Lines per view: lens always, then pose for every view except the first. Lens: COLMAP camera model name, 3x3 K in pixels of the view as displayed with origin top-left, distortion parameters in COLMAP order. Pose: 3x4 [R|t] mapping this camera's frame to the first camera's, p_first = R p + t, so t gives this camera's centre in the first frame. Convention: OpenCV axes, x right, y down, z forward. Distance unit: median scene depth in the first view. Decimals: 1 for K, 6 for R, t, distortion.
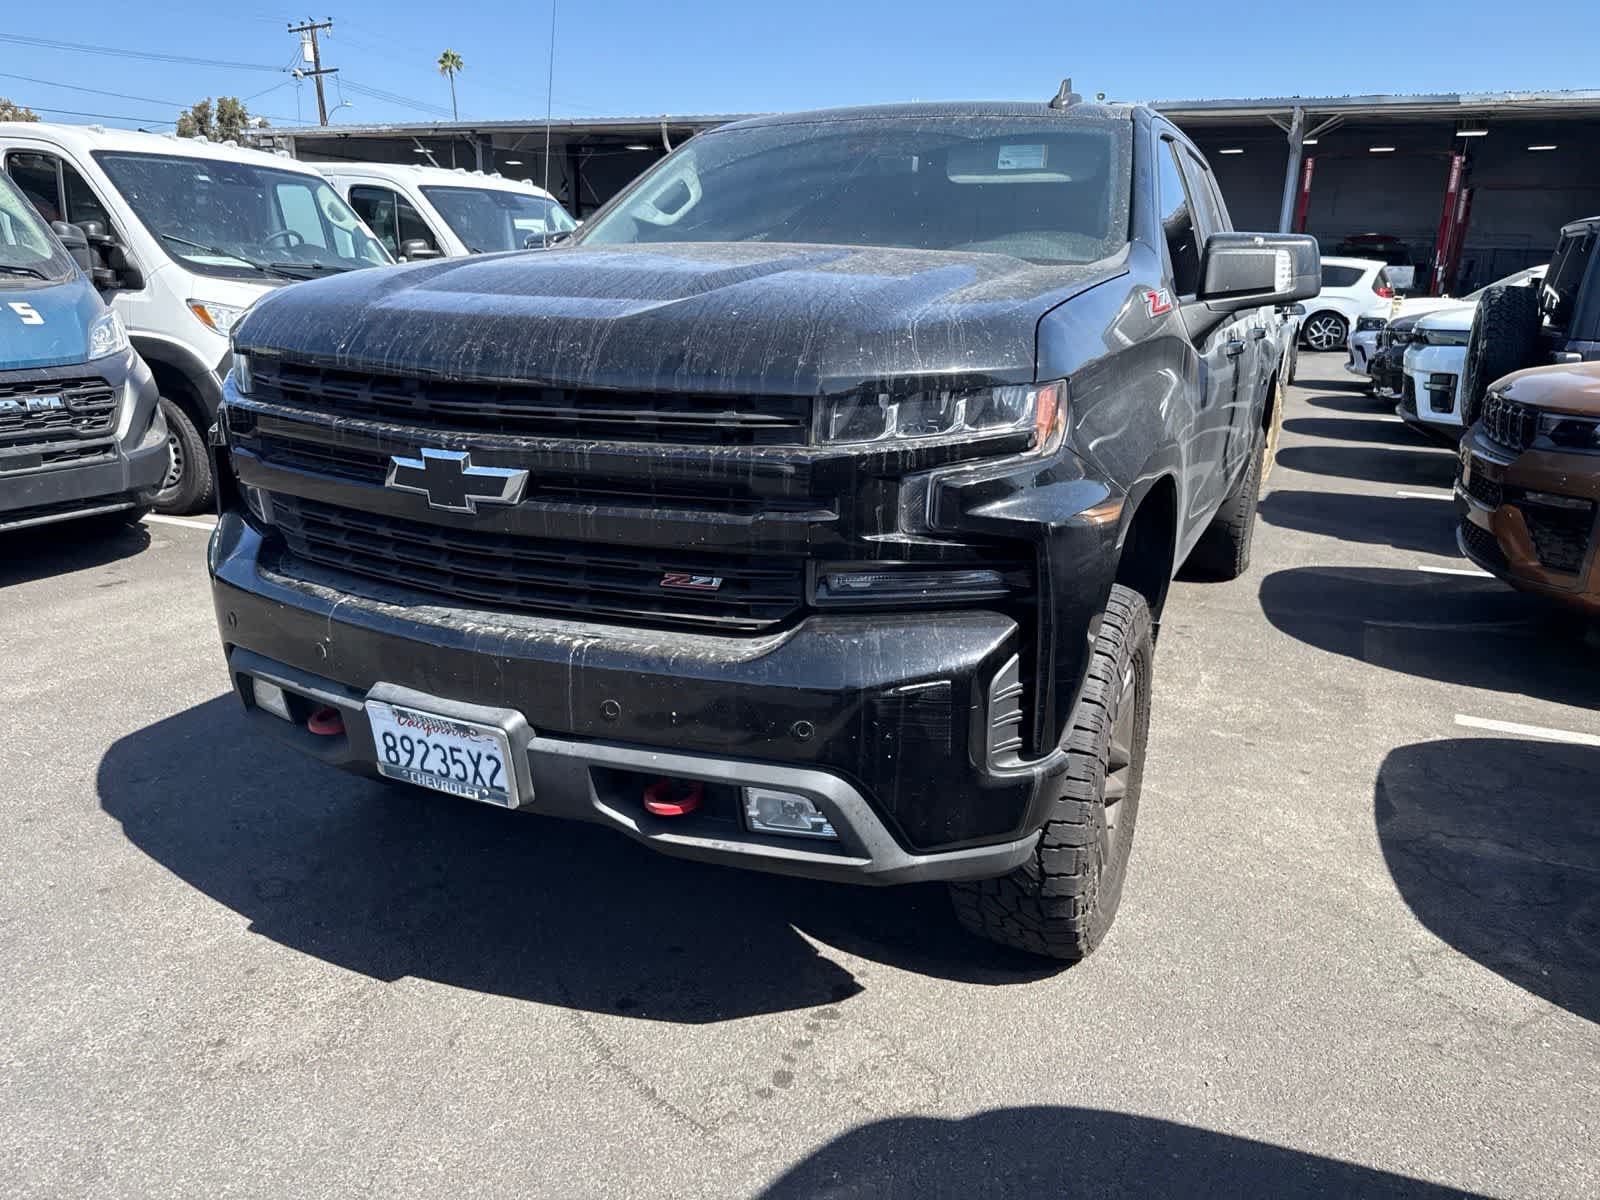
lens RADIAL K [[1124.8, 0, 802.1], [0, 1124.8, 588.0], [0, 0, 1]] dist [0.045127, -0.042140]
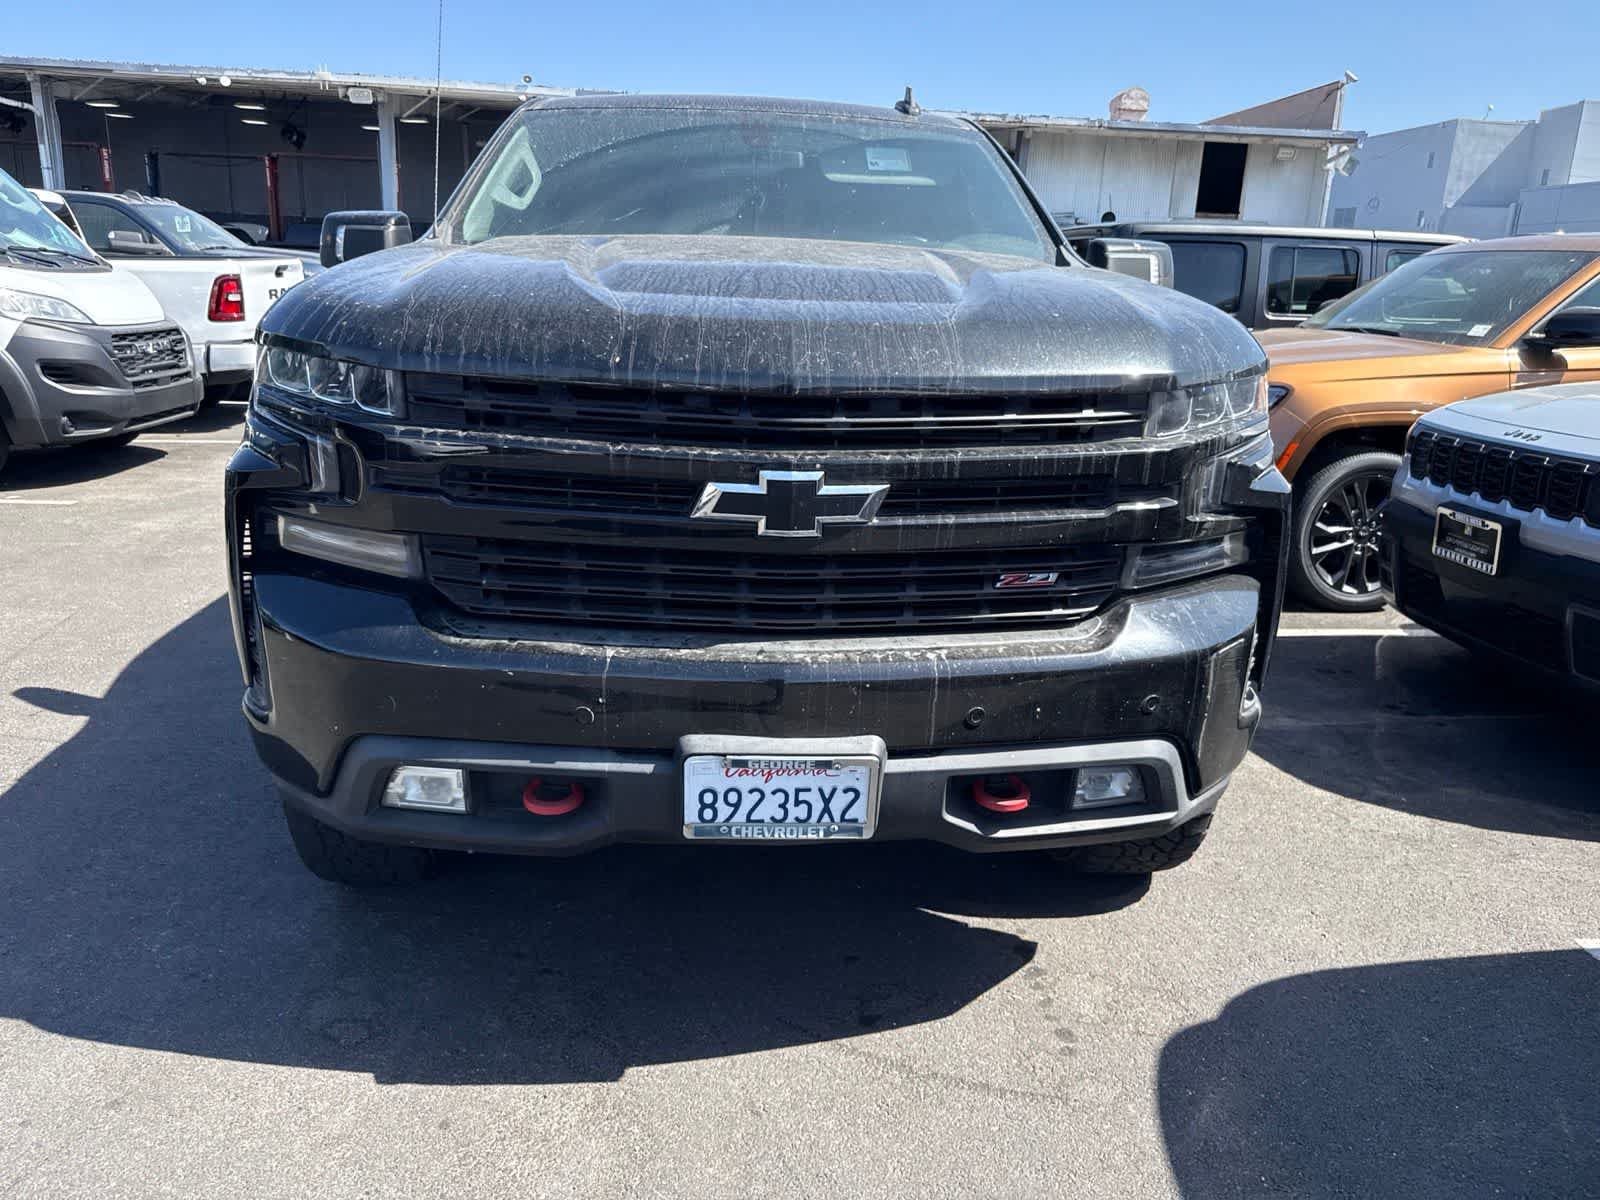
lens RADIAL K [[1136.4, 0, 800.0], [0, 1136.4, 600.0], [0, 0, 1]] dist [0.039530, -0.047081]
pose [[0.874764, -0.126156, 0.467839, -0.698249], [0.115844, 0.991963, 0.050886, -0.058274], [-0.470499, 0.009683, 0.882348, 0.164172]]
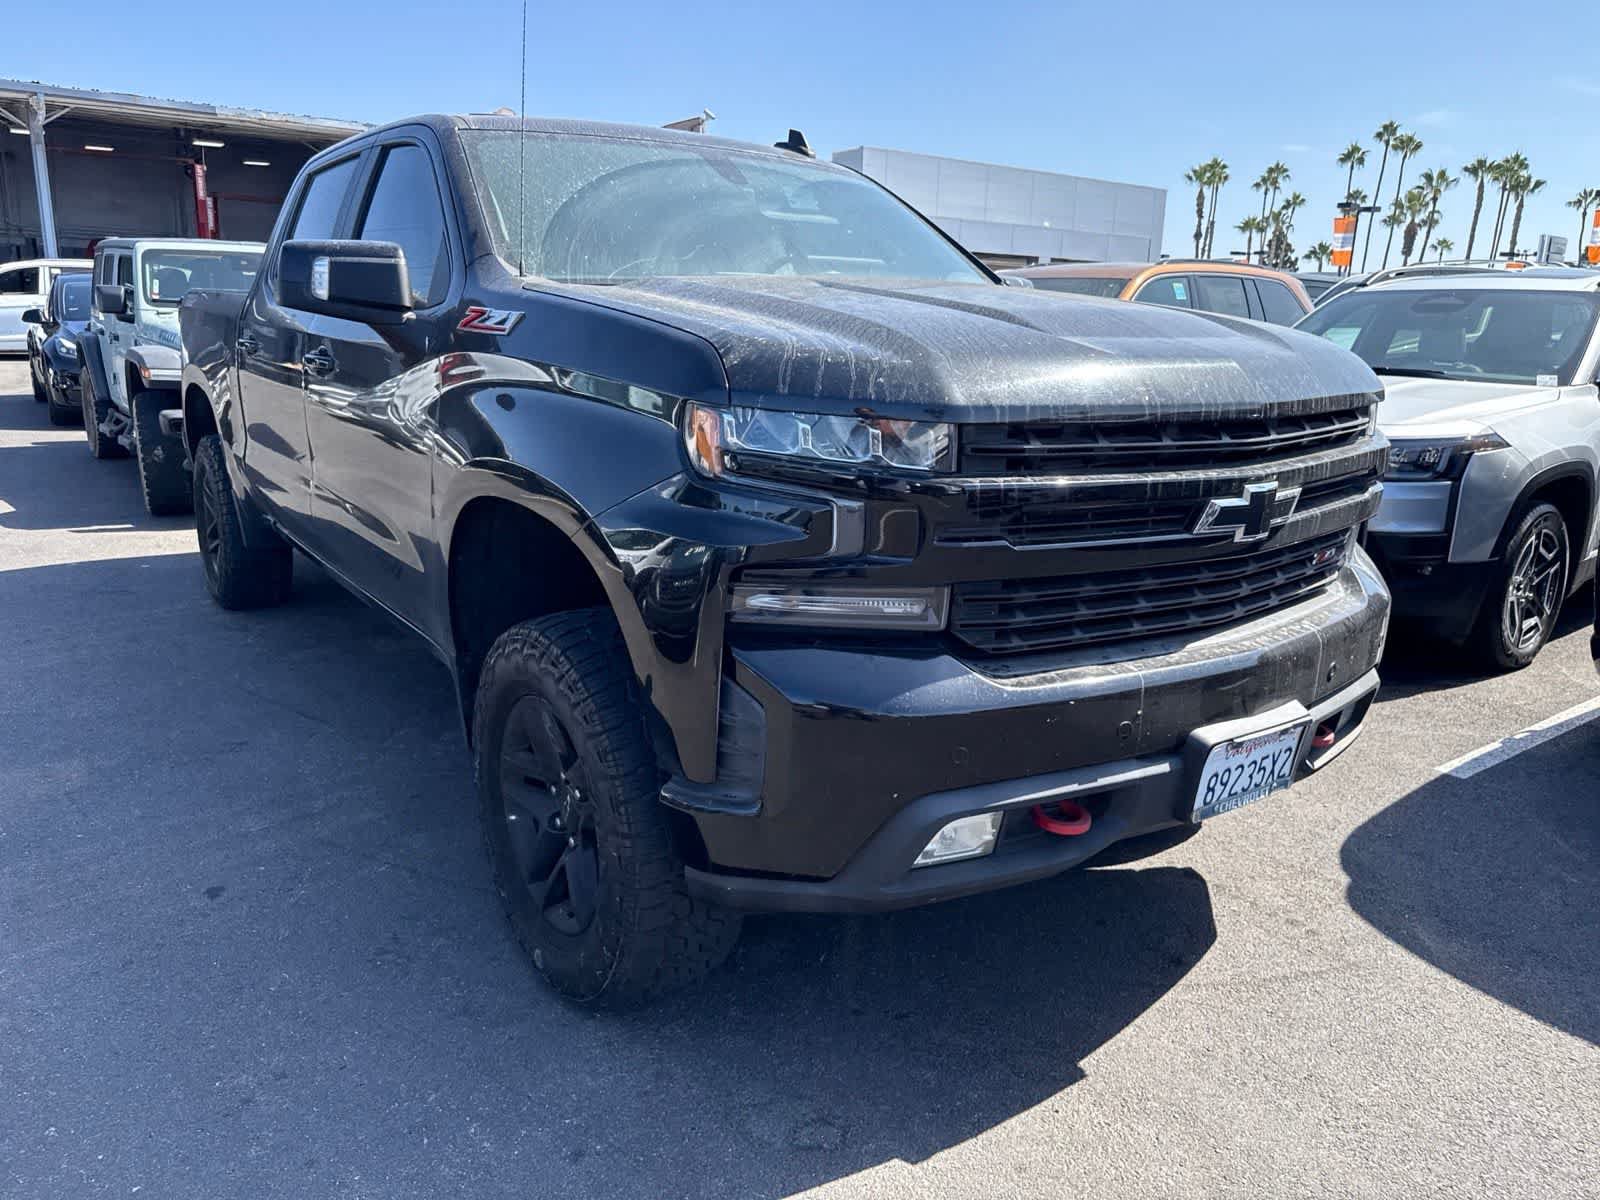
lens RADIAL K [[1138.8, 0, 795.5], [0, 1138.8, 592.6], [0, 0, 1]] dist [0.021808, -0.021806]
pose [[0.501095, -0.219833, 0.837005, -1.350584], [0.220082, 0.967769, 0.122419, -0.231259], [-0.836939, 0.122866, 0.533326, 0.742401]]
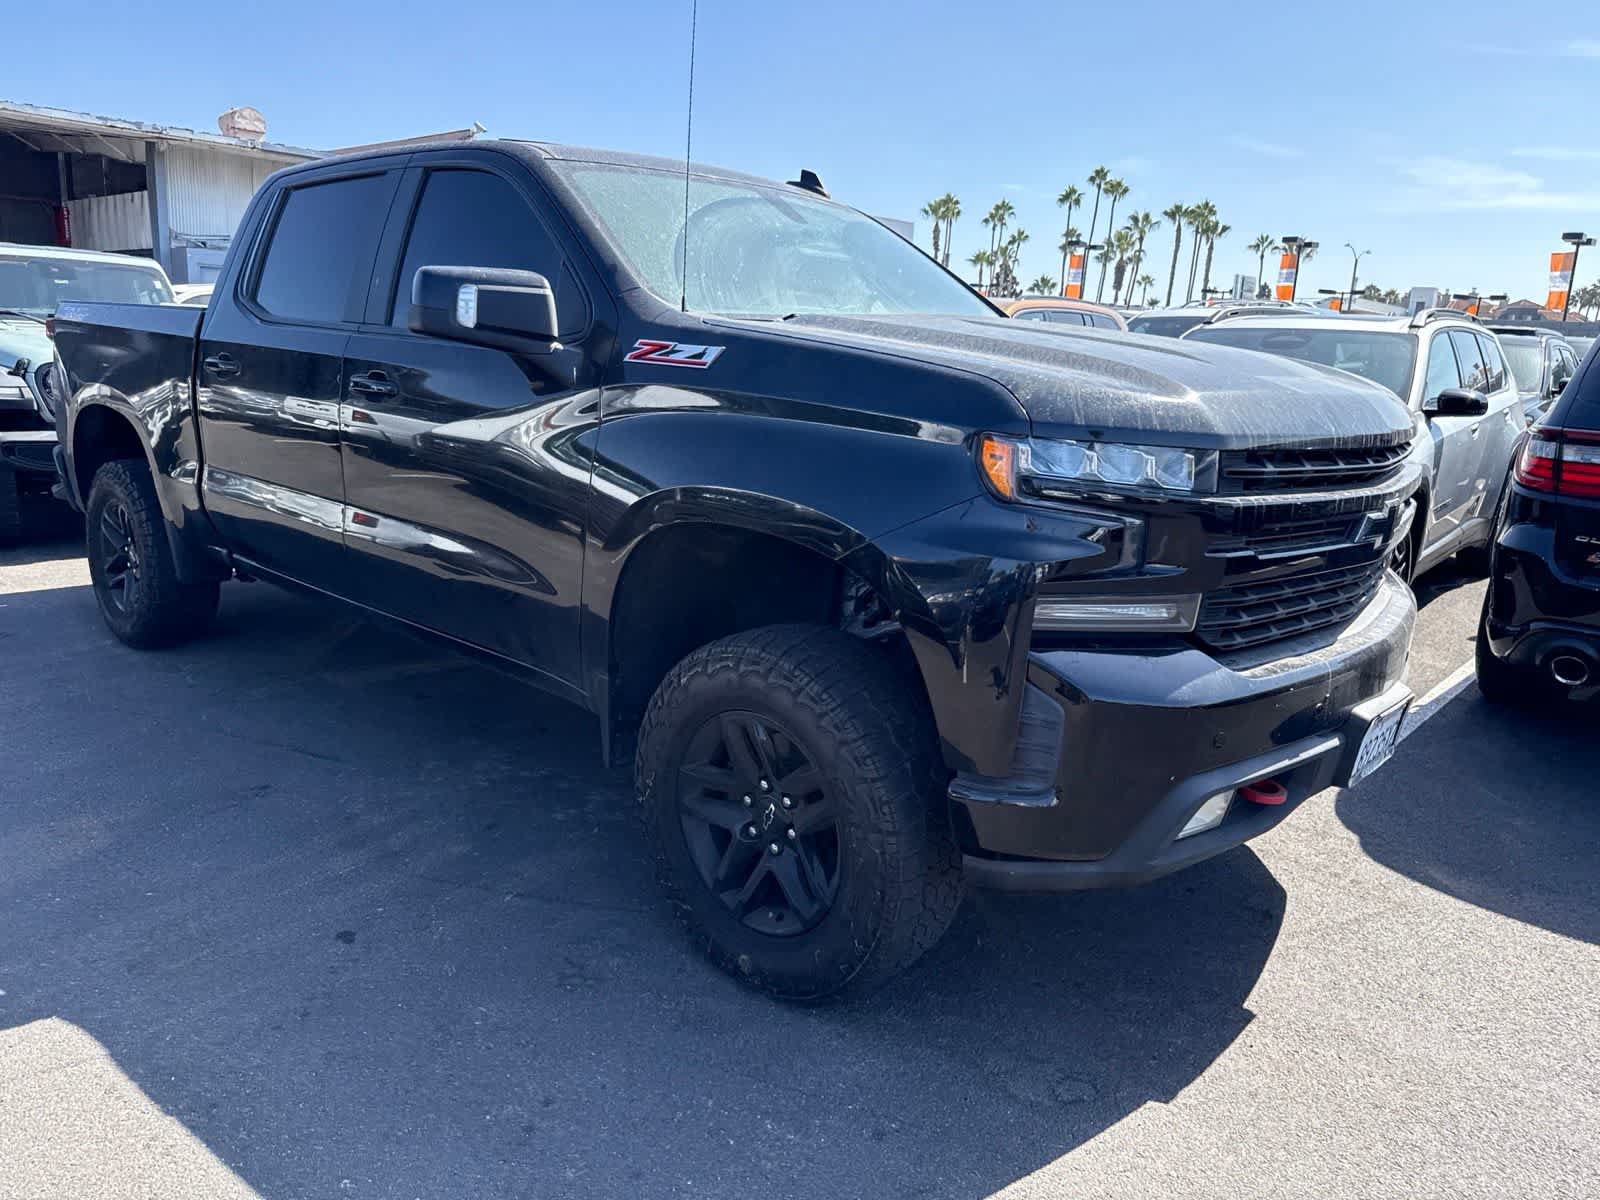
lens RADIAL K [[1129.4, 0, 800.0], [0, 1129.4, 600.0], [0, 0, 1]] dist [0.060996, -0.069233]
pose [[0.304464, -0.224461, 0.925699, -1.607625], [0.221669, 0.961853, 0.160320, -0.339669], [-0.926372, 0.156387, 0.342605, 1.104068]]
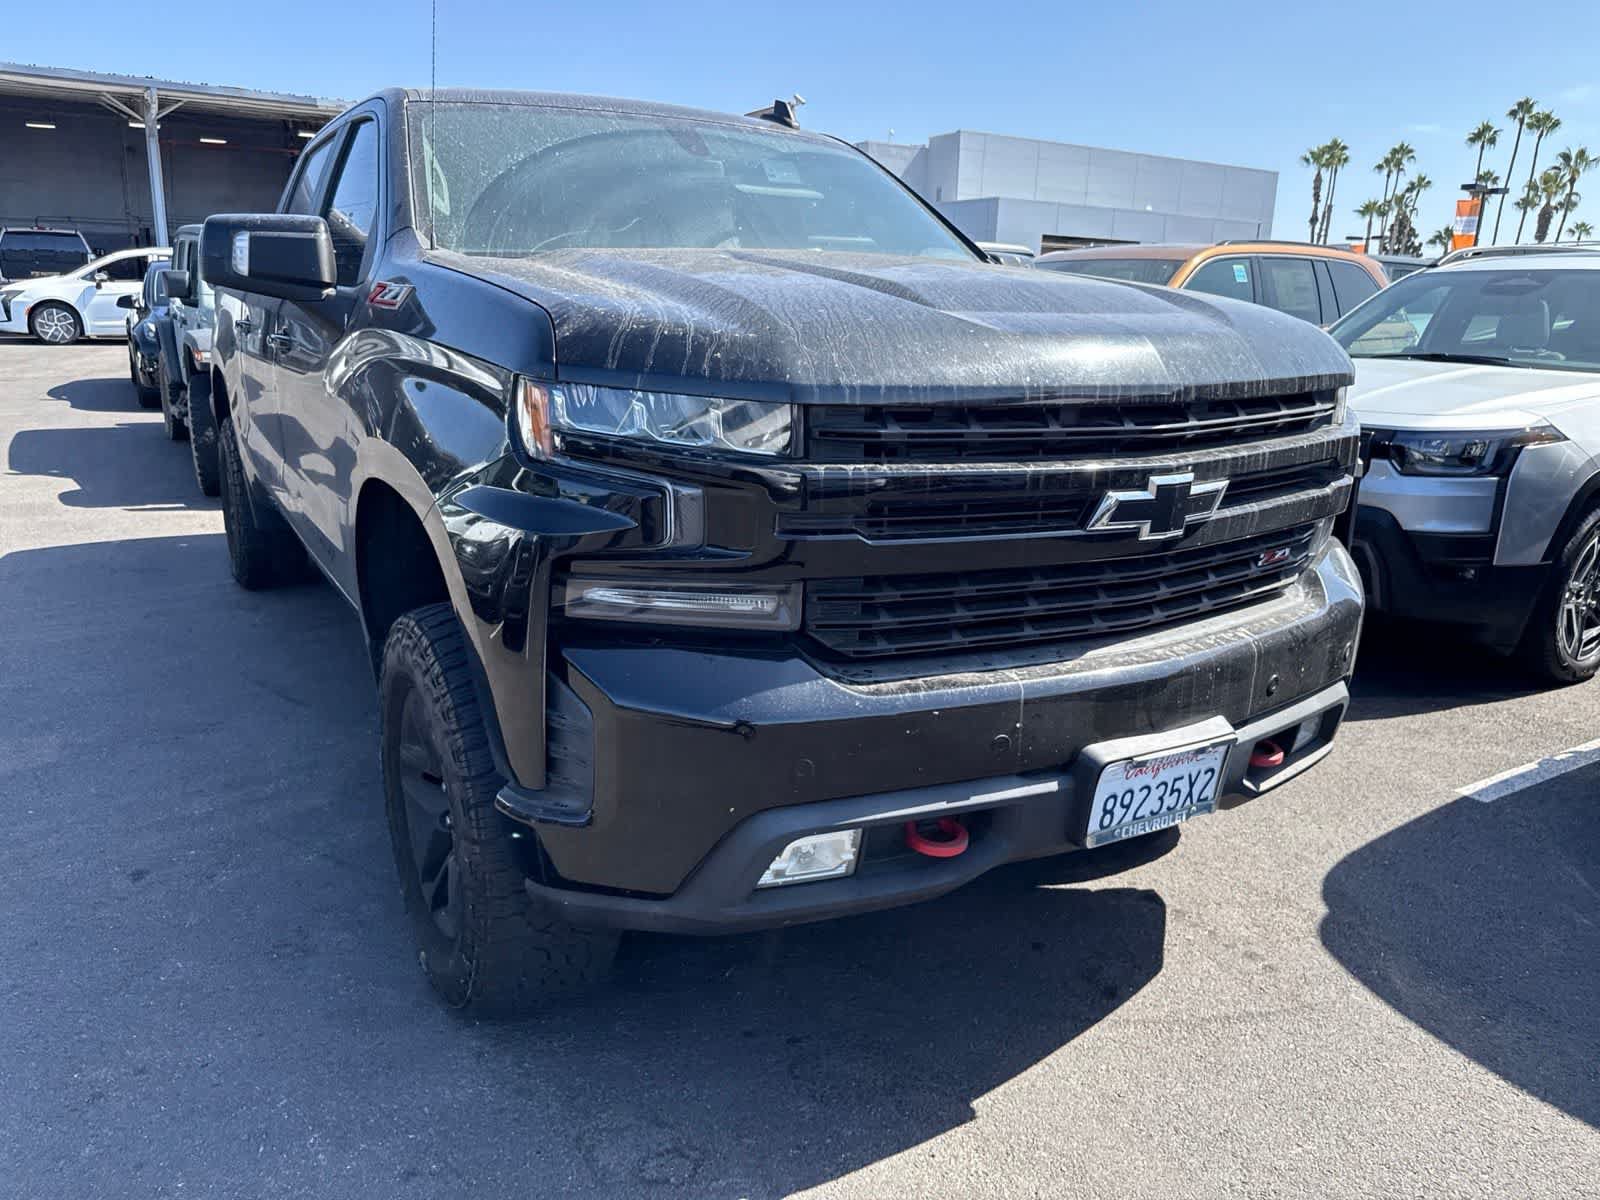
lens RADIAL K [[1138.8, 0, 795.5], [0, 1138.8, 592.6], [0, 0, 1]] dist [0.021808, -0.021806]
pose [[0.572310, -0.216796, 0.790860, -1.187834], [0.209757, 0.971038, 0.114396, -0.186459], [-0.792756, 0.100419, 0.601210, 0.626849]]
